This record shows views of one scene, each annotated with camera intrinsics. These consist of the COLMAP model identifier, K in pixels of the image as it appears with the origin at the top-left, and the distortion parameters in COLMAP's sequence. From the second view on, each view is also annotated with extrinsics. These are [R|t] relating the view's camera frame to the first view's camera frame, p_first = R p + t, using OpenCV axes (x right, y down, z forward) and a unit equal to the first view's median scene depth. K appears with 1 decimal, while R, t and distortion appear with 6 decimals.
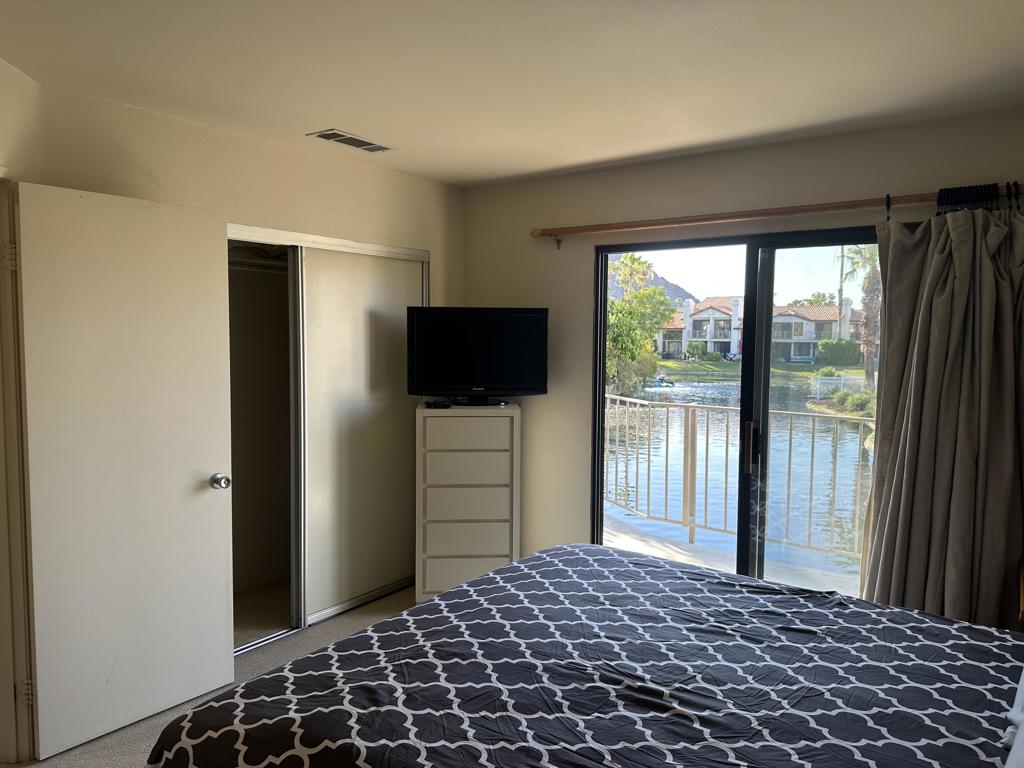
lens RADIAL K [[709.0, 0, 511.3], [0, 709.0, 375.2], [0, 0, 1]] dist [0.004272, -0.005582]
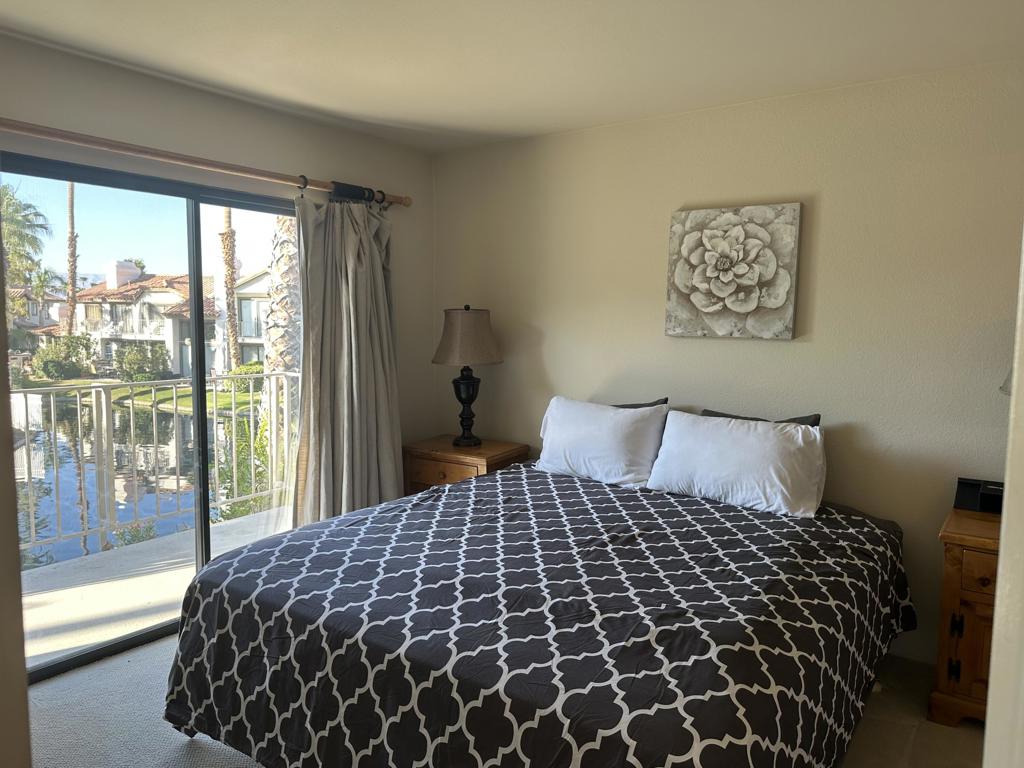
lens RADIAL K [[709.0, 0, 511.3], [0, 709.0, 375.2], [0, 0, 1]] dist [0.004272, -0.005582]
pose [[-0.005567, -0.093590, 0.995595, -0.870455], [0.056762, 0.993976, 0.093755, -0.020169], [-0.998372, 0.057034, -0.000221, 0.857382]]
